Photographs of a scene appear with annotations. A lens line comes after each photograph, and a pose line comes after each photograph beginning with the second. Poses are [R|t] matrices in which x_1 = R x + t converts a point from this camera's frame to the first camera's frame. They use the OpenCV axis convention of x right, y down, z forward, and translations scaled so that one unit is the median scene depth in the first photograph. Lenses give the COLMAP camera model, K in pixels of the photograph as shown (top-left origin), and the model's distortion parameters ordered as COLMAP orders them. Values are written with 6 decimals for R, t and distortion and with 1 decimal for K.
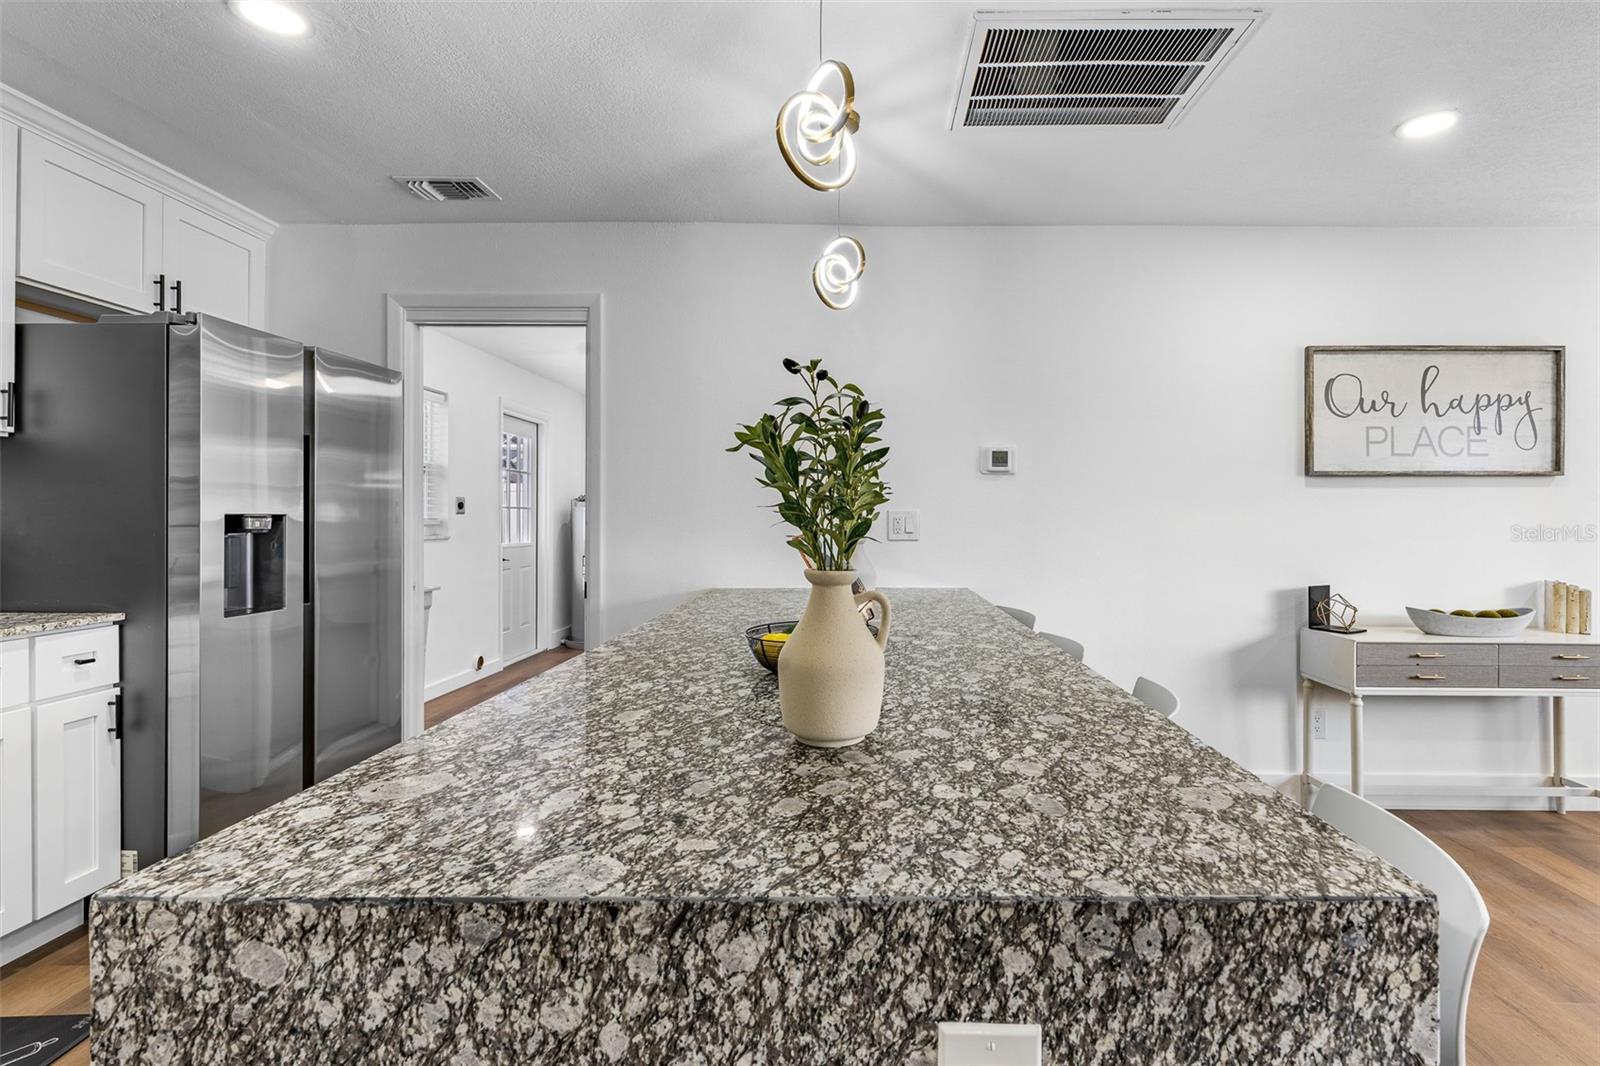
lens RADIAL K [[753.9, 0, 858.6], [0, 753.9, 520.3], [0, 0, 1]] dist [-0.001550, -0.000052]
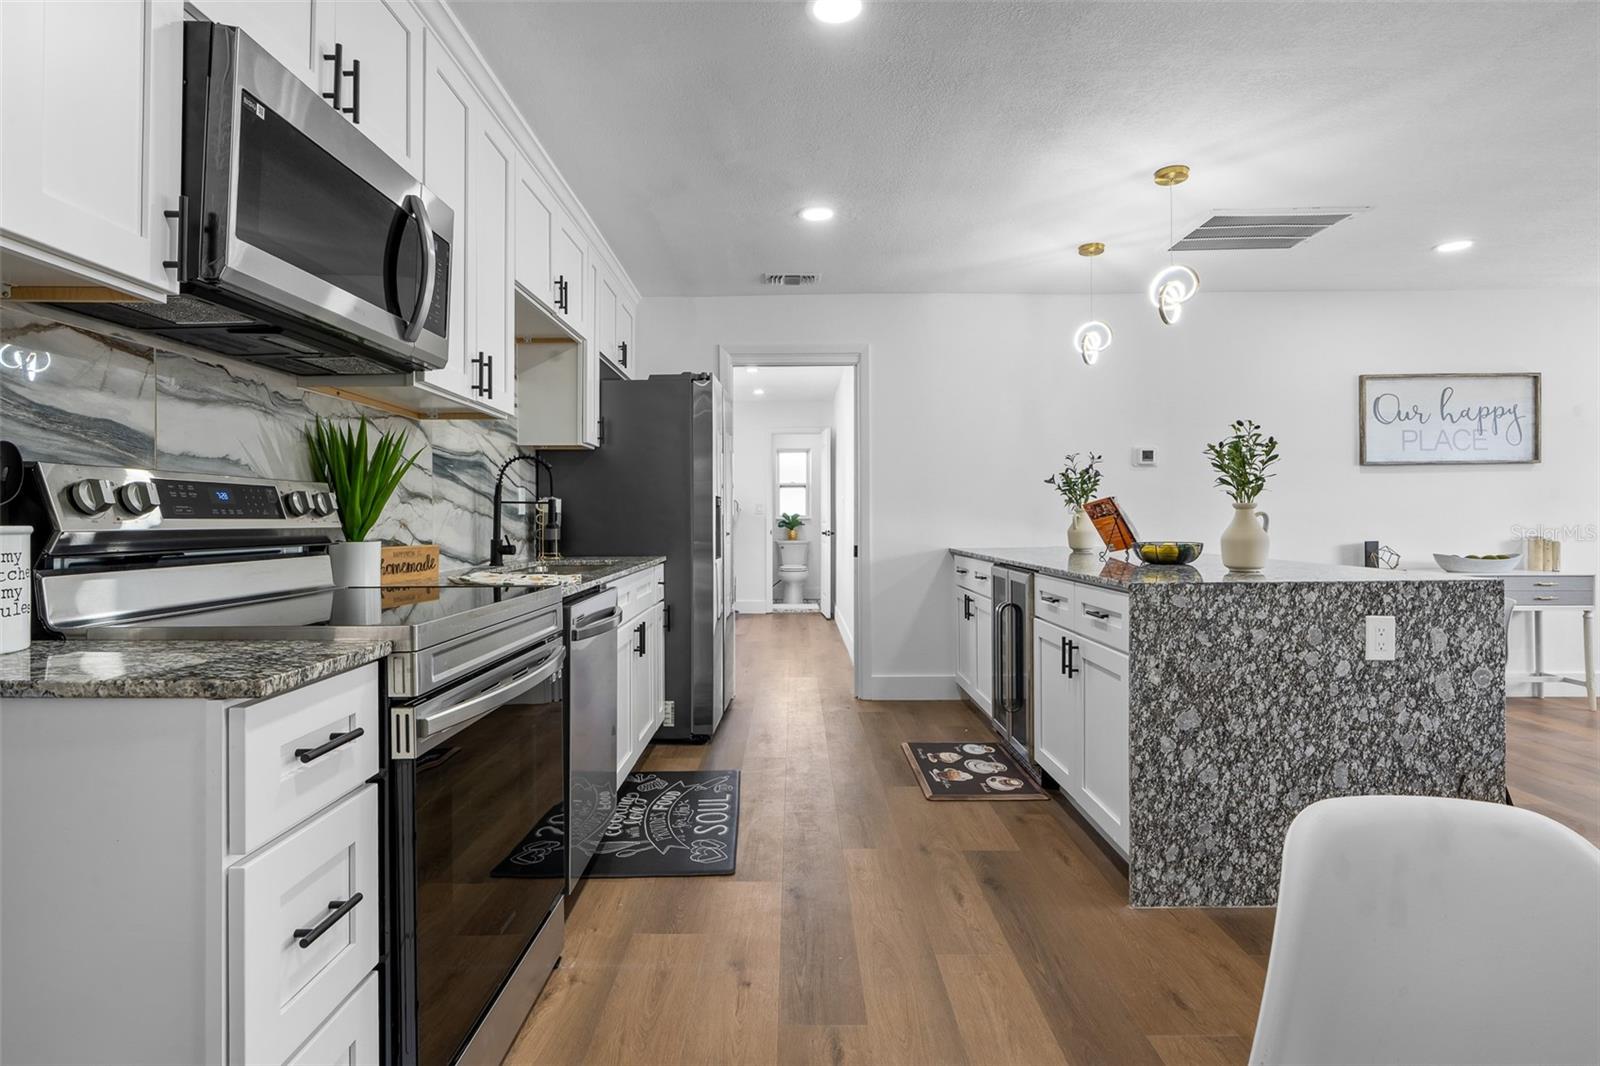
lens RADIAL K [[800.0, 0, 796.9], [0, 800.0, 521.8], [0, 0, 1]] dist [0.001730, 0.000112]
pose [[0.999934, -0.011212, 0.002679, -1.527225], [0.011204, 0.999933, 0.003020, 0.102309], [-0.002713, -0.002990, 0.999992, -1.644448]]
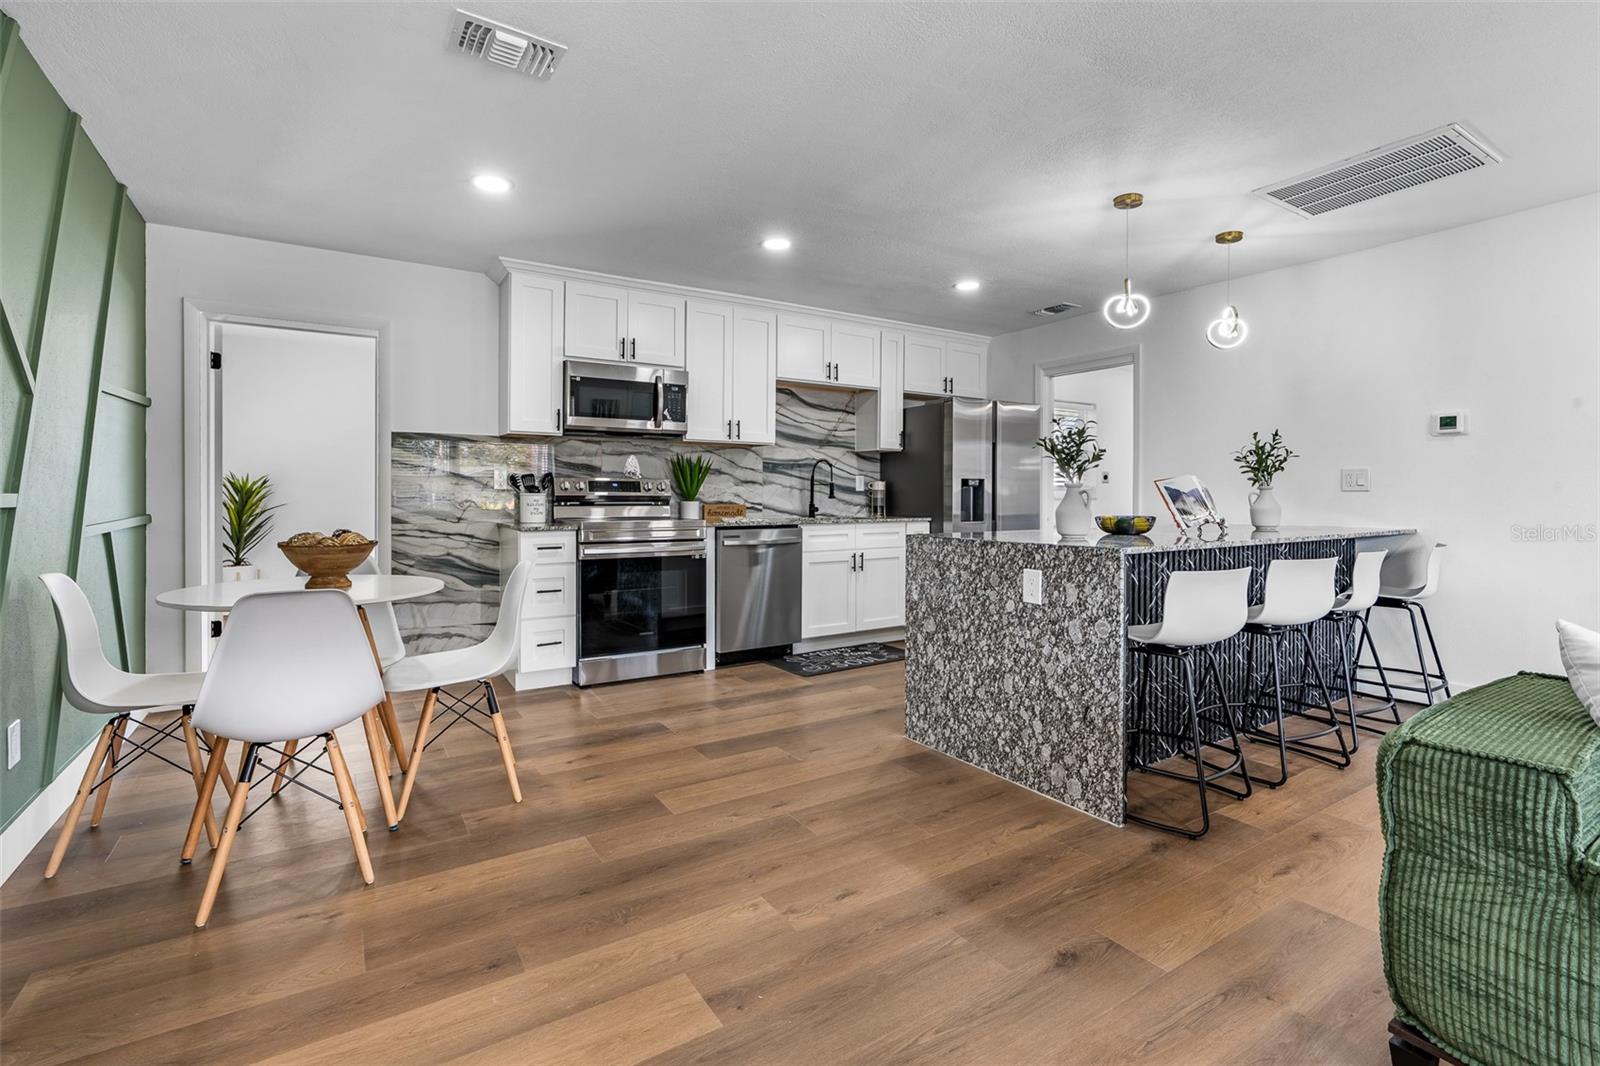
lens RADIAL K [[730.3, 0, 801.8], [0, 730.3, 504.7], [0, 0, 1]] dist [-0.001934, 0.000289]
pose [[0.548508, 0.006869, -0.836117, 1.871095], [-0.001224, 0.999972, 0.007412, 0.133377], [0.836144, -0.003042, 0.548501, -1.590092]]
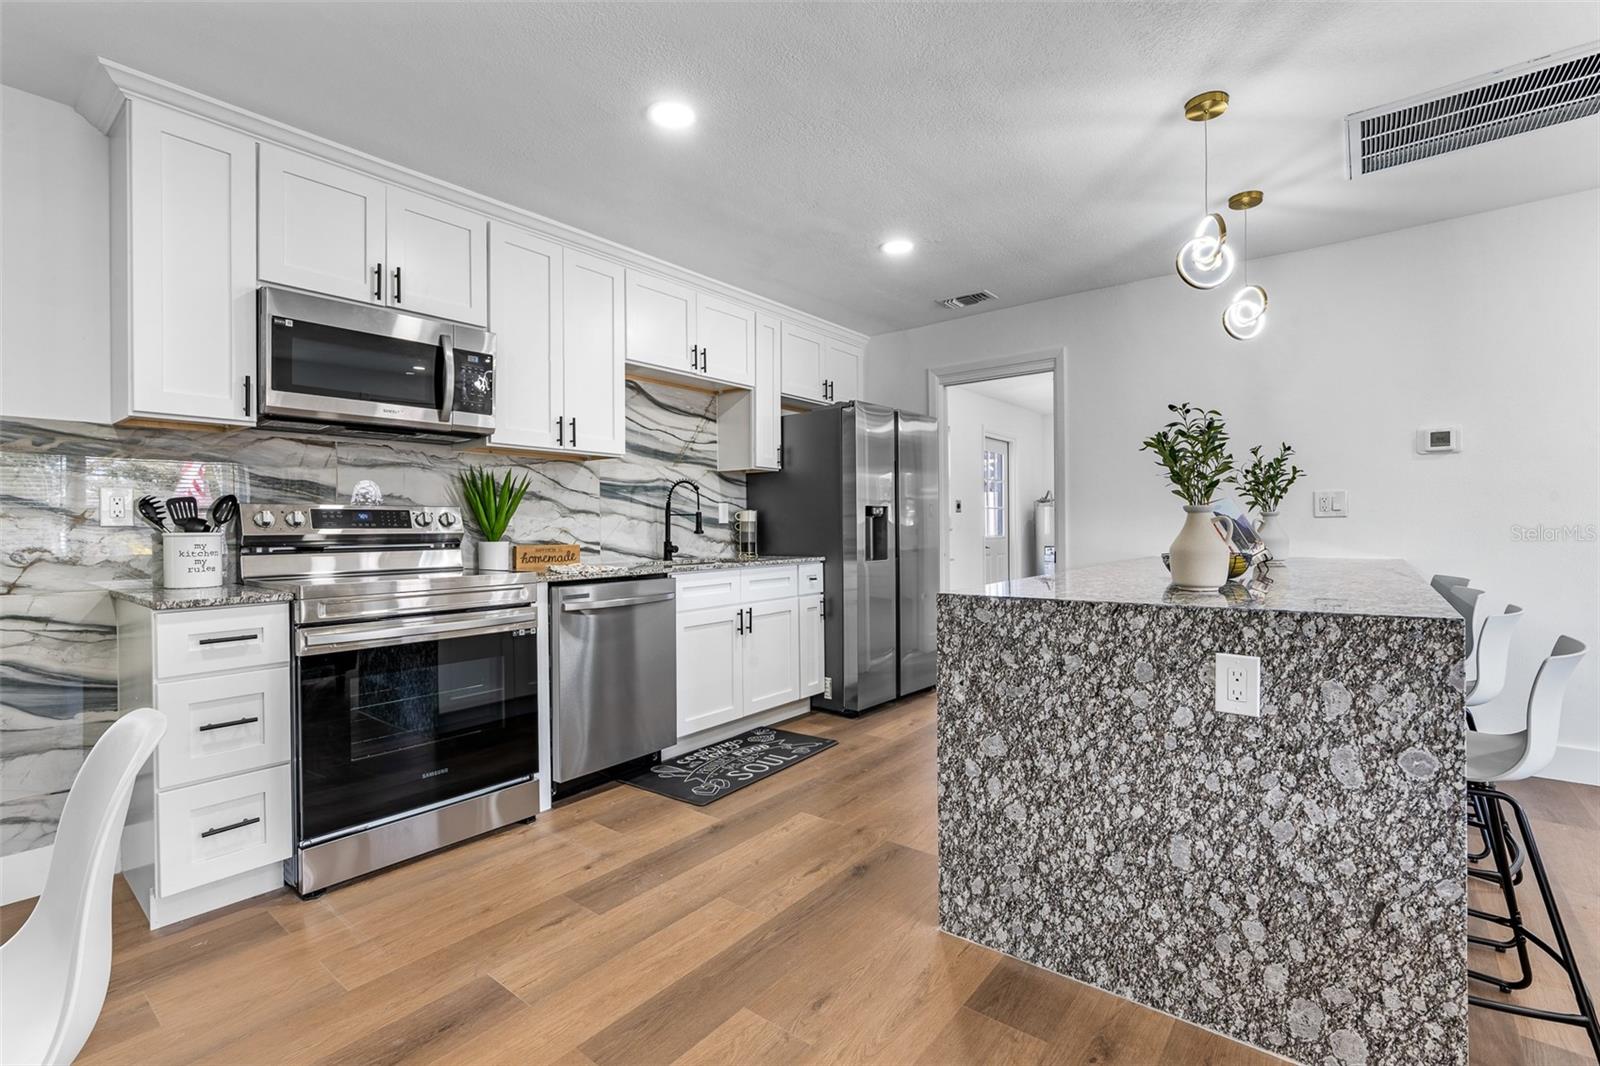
lens RADIAL K [[720.3, 0, 802.5], [0, 720.3, 533.0], [0, 0, 1]] dist [-0.000709, 0.000928]
pose [[0.788098, -0.008421, -0.615492, 0.312786], [0.013014, 0.999911, 0.002984, 0.118678], [0.615412, -0.010362, 0.788138, -1.158470]]
